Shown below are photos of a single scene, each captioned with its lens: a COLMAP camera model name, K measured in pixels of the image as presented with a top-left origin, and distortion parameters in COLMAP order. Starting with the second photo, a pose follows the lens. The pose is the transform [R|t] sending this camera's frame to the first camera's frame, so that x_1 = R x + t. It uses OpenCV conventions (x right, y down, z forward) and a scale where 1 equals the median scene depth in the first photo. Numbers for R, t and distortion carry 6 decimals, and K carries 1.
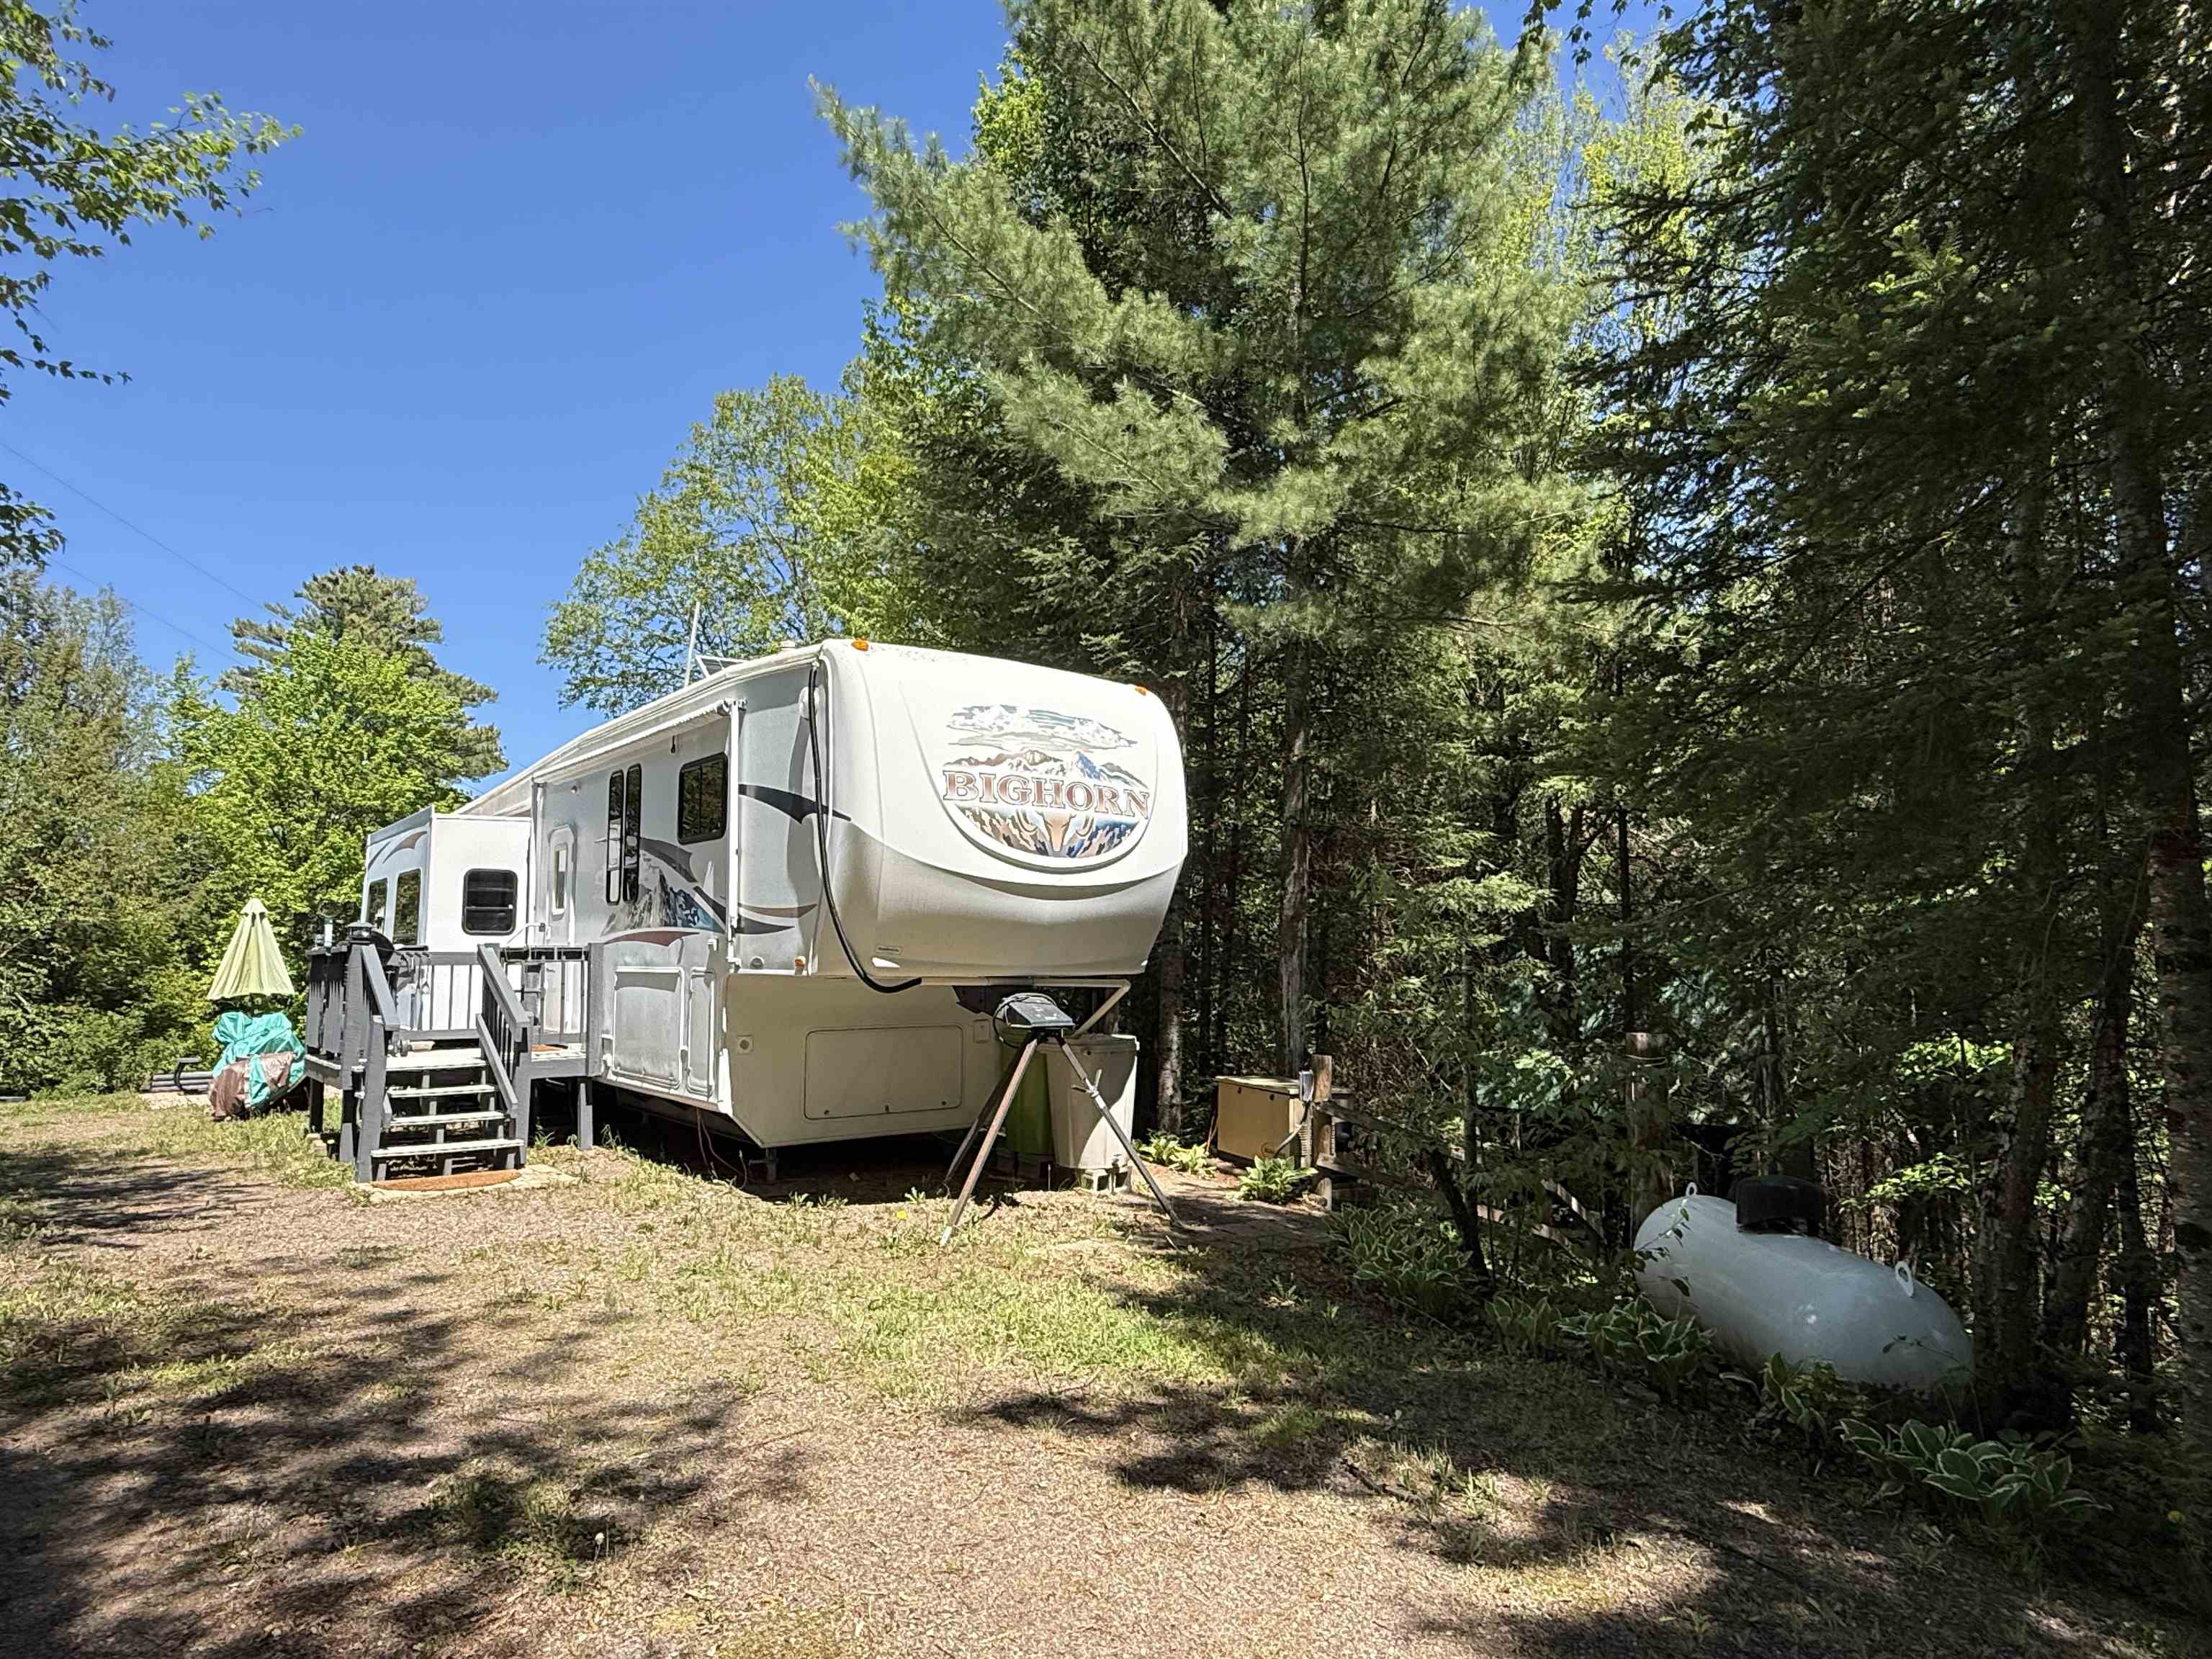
lens RADIAL K [[1287.6, 0, 1106.6], [0, 1287.6, 830.7], [0, 0, 1]] dist [-0.001914, -0.000825]
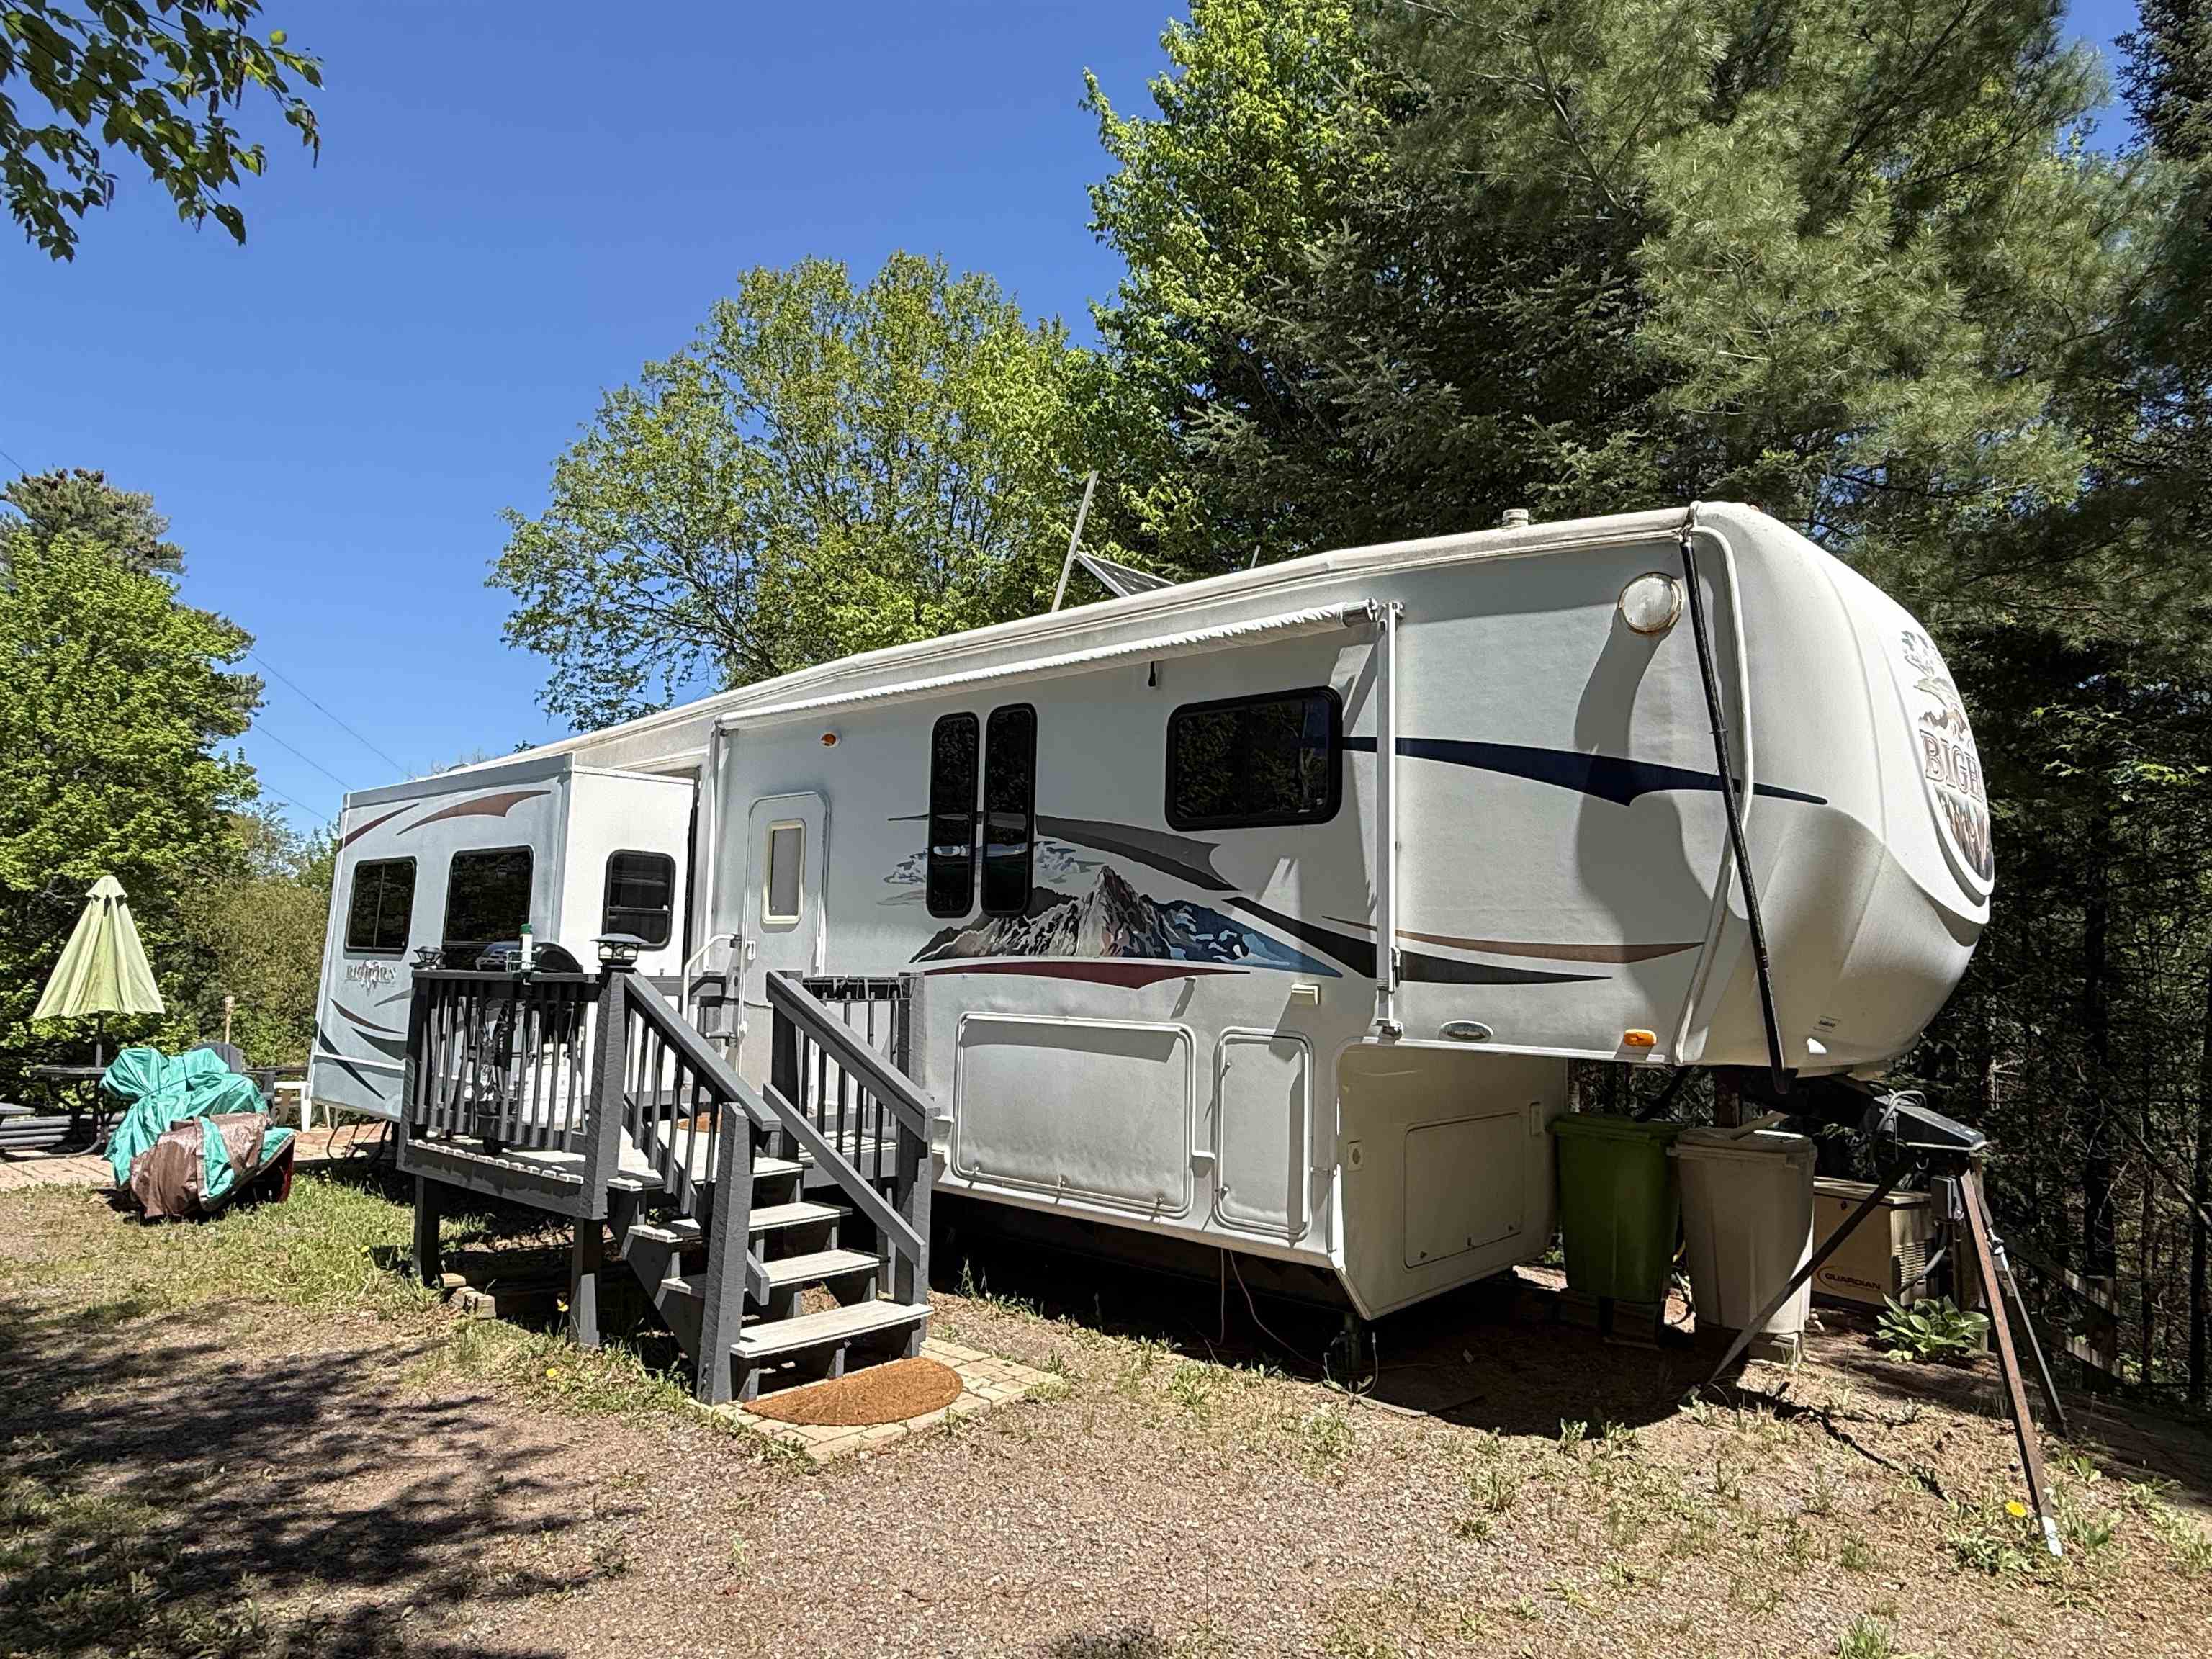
lens RADIAL K [[1287.6, 0, 1106.0], [0, 1287.6, 832.2], [0, 0, 1]] dist [-0.001914, -0.000825]
pose [[0.980082, 0.049297, 0.192378, -0.435722], [-0.047884, 0.998781, -0.011989, 0.019094], [-0.192735, 0.002538, 0.981248, 0.340185]]
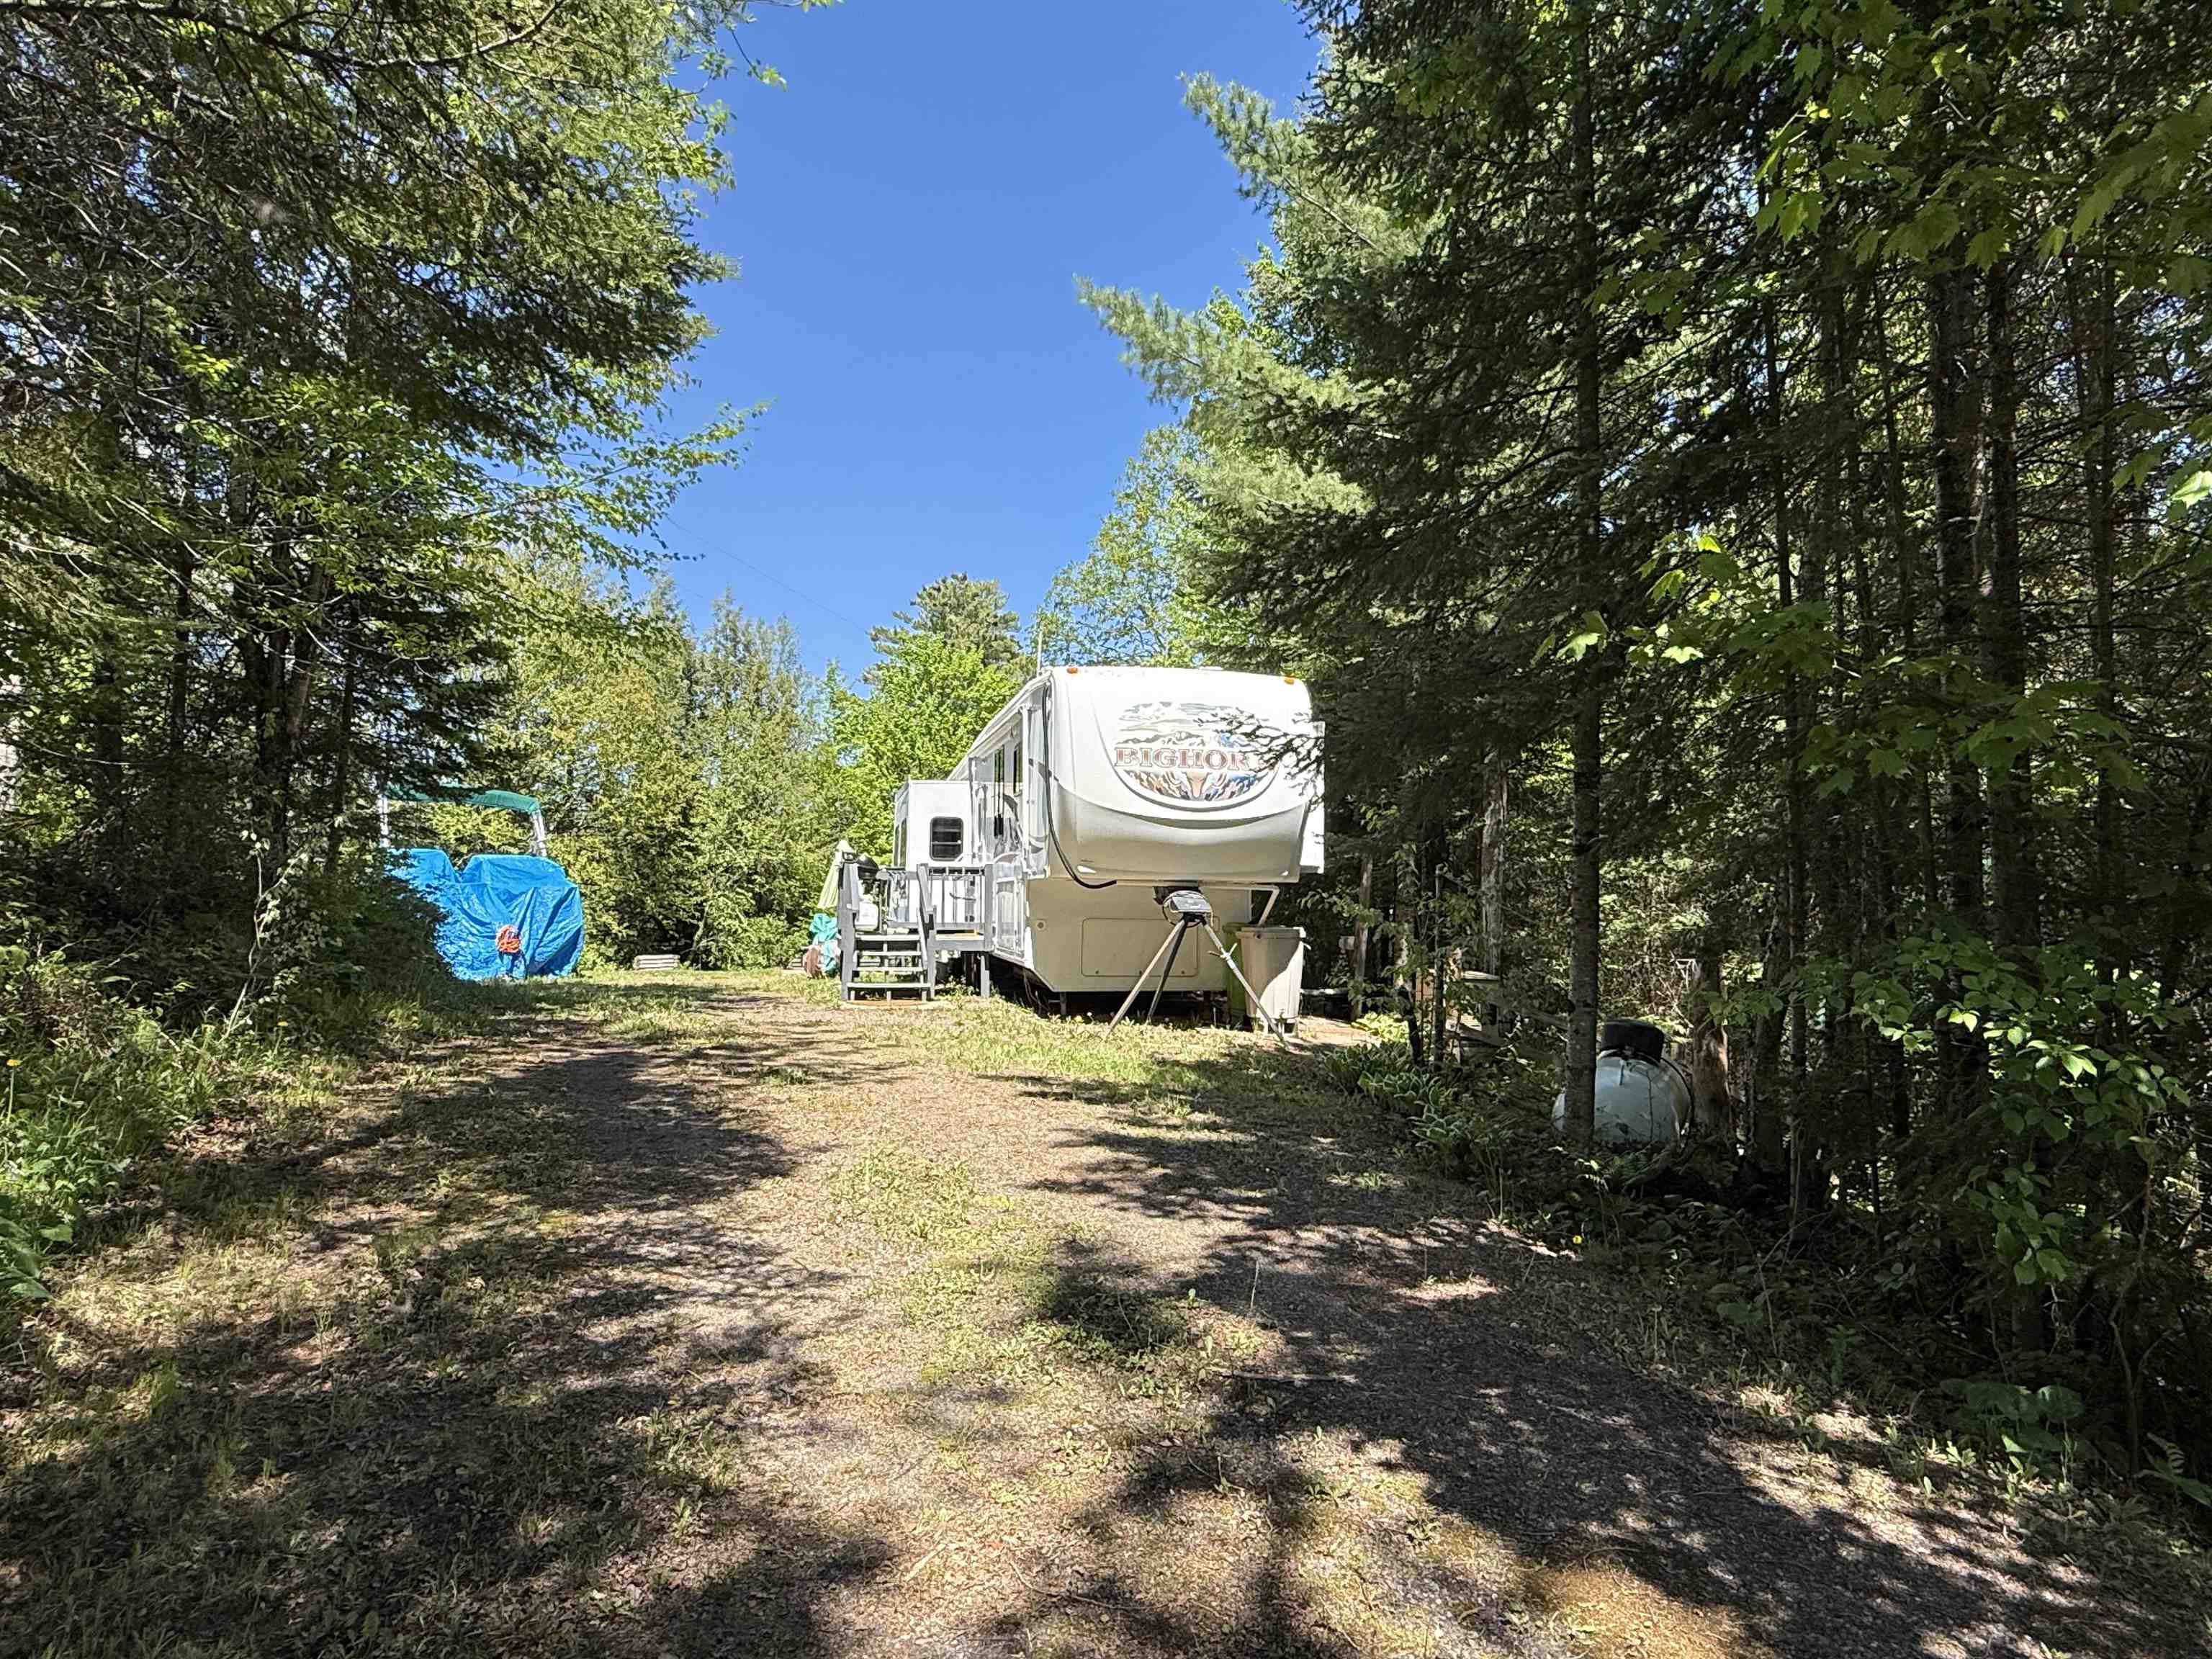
lens RADIAL K [[1287.6, 0, 1102.6], [0, 1287.6, 830.2], [0, 0, 1]] dist [-0.001914, -0.000825]
pose [[0.901581, -0.012314, -0.432436, 0.382986], [0.030403, 0.998927, 0.034941, -0.001139], [0.431541, -0.044649, 0.900988, -0.306099]]
